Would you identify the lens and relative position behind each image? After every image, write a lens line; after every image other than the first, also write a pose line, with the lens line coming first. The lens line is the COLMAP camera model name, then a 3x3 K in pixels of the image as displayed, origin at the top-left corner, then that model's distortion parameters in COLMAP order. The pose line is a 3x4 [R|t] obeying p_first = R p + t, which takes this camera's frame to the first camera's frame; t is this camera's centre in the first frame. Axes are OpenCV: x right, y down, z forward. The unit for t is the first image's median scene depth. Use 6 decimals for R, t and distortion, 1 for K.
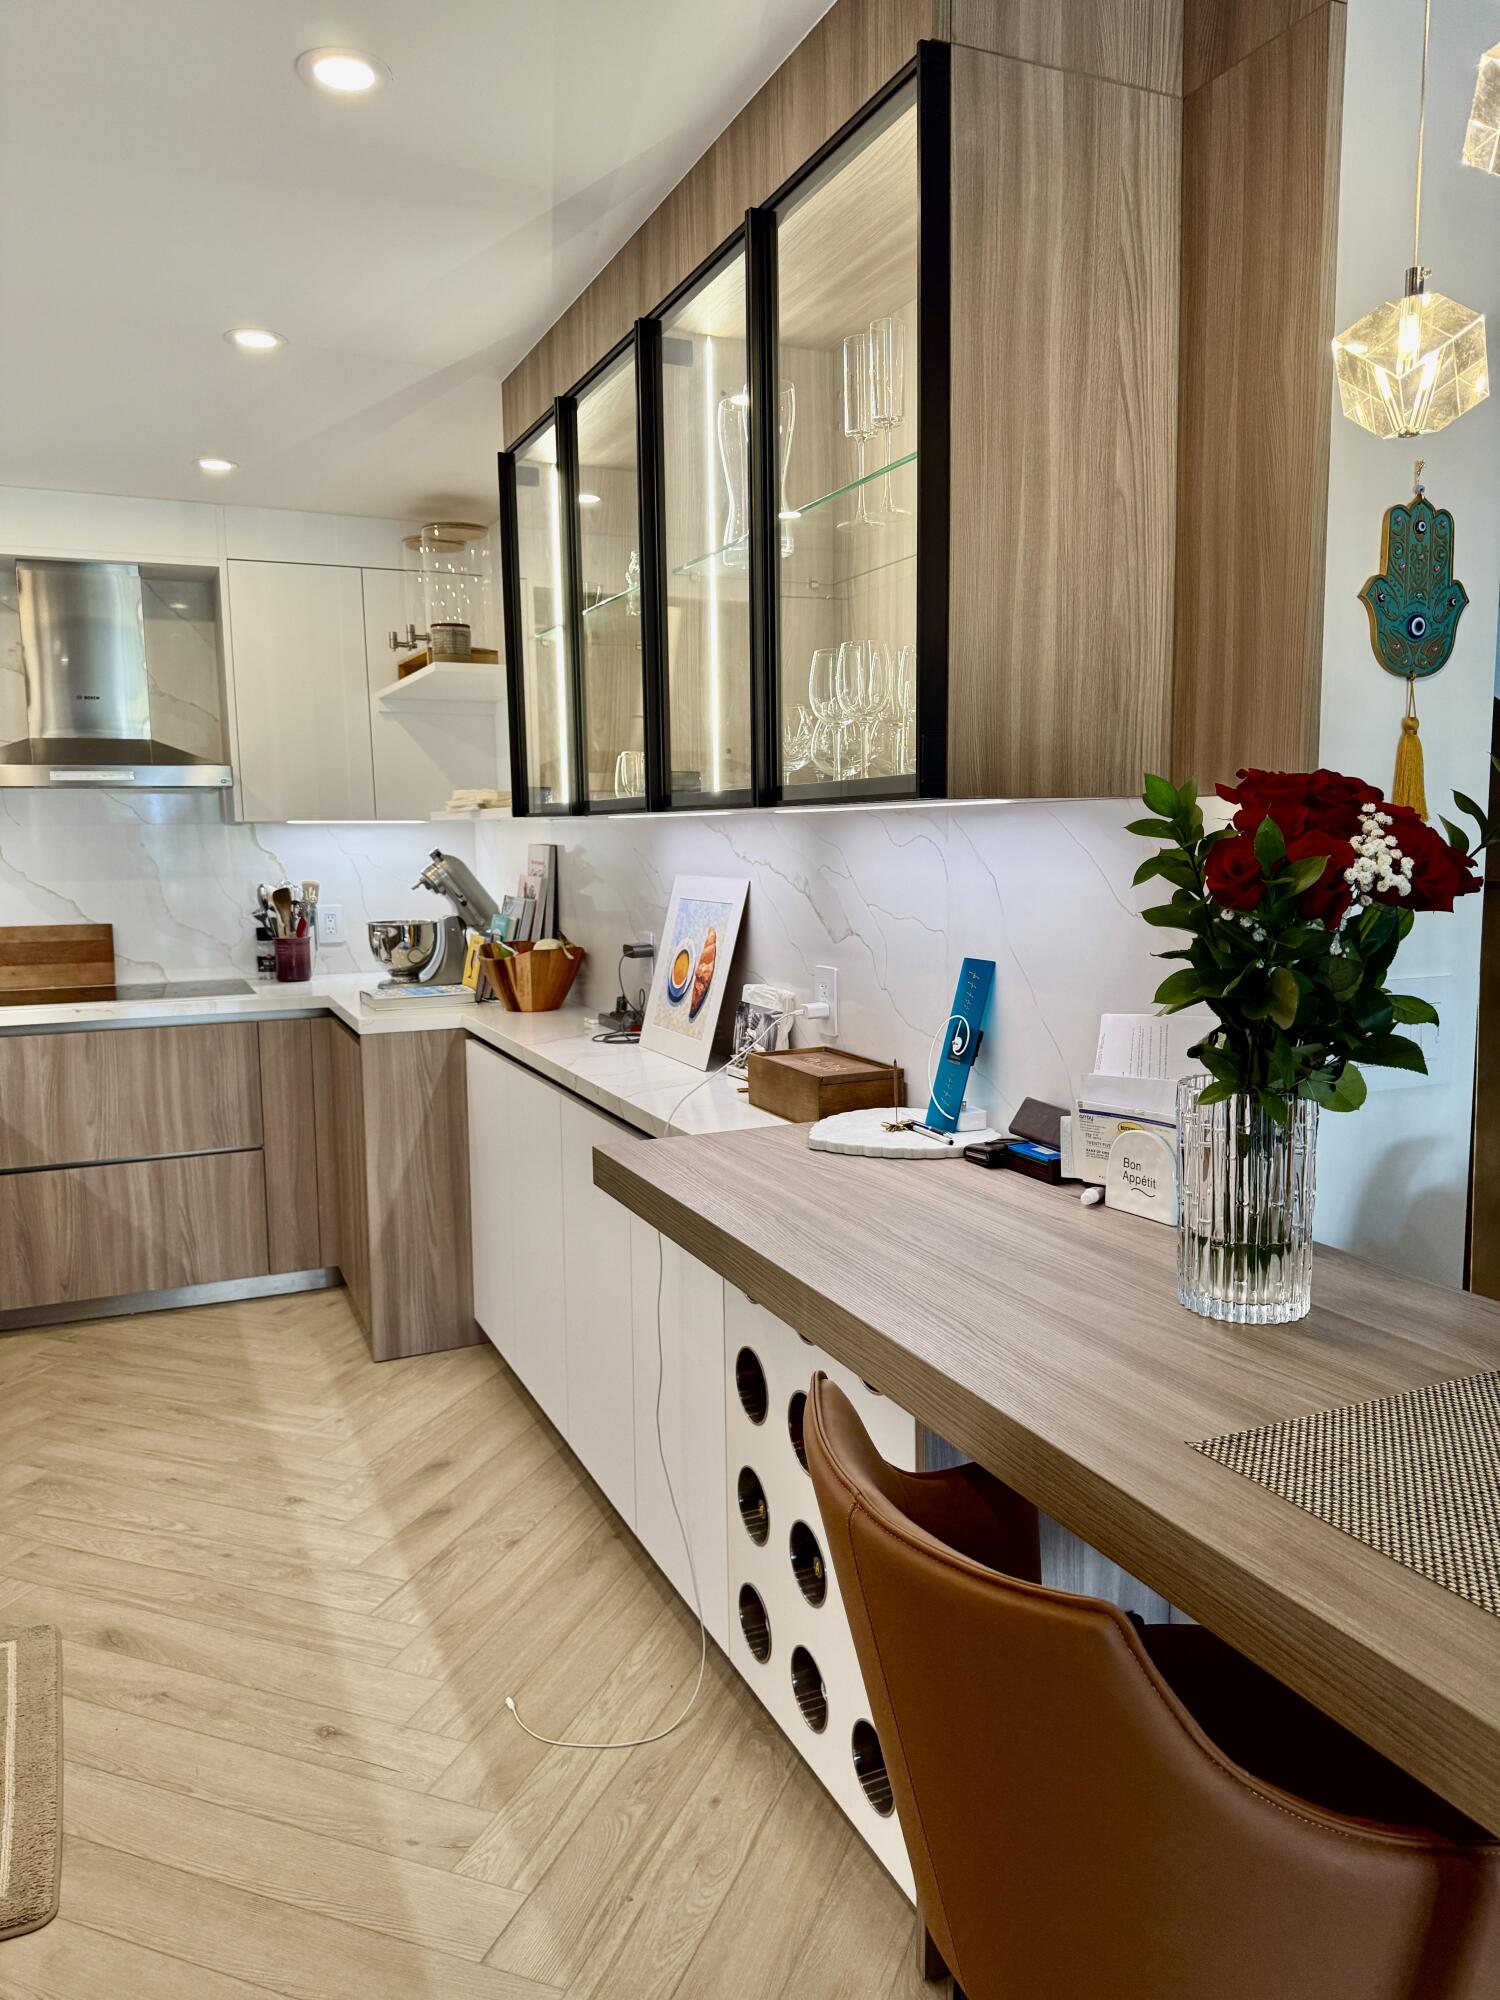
lens RADIAL K [[1442.2, 0, 750.0], [0, 1442.2, 1000.0], [0, 0, 1]] dist [0.015534, -0.002794]
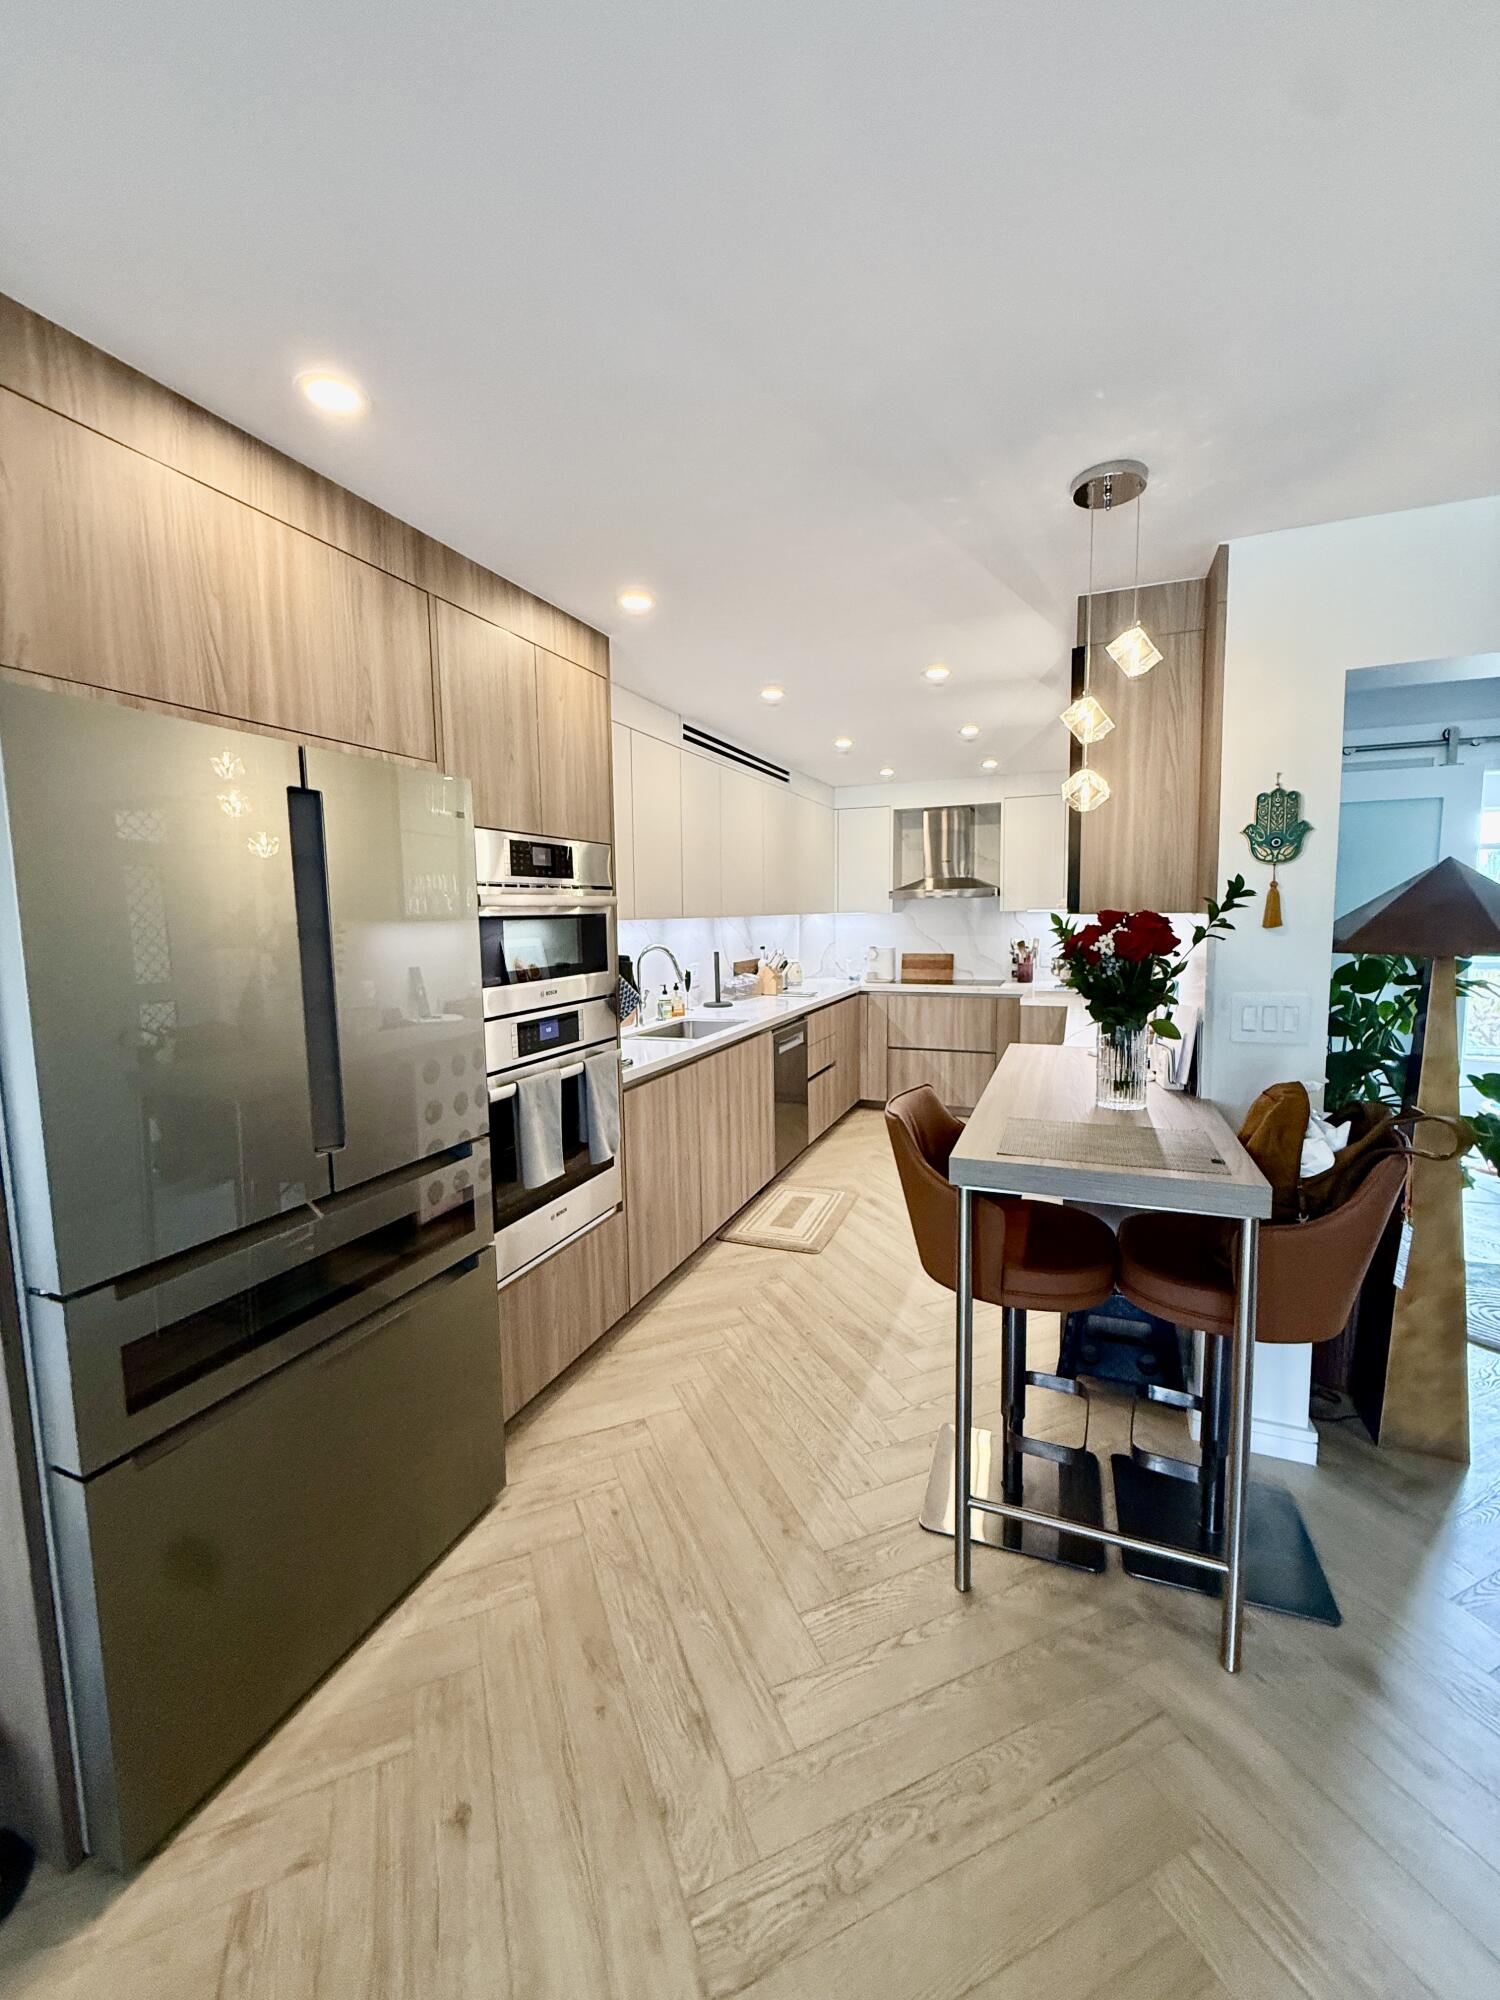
lens RADIAL K [[804.4, 0, 754.6], [0, 804.4, 993.6], [0, 0, 1]] dist [-0.000160, 0.000092]
pose [[0.700350, 0.074392, -0.709913, 0.339187], [-0.080049, 0.996466, 0.025449, 0.007128], [0.709297, 0.039005, 0.703830, -0.203618]]
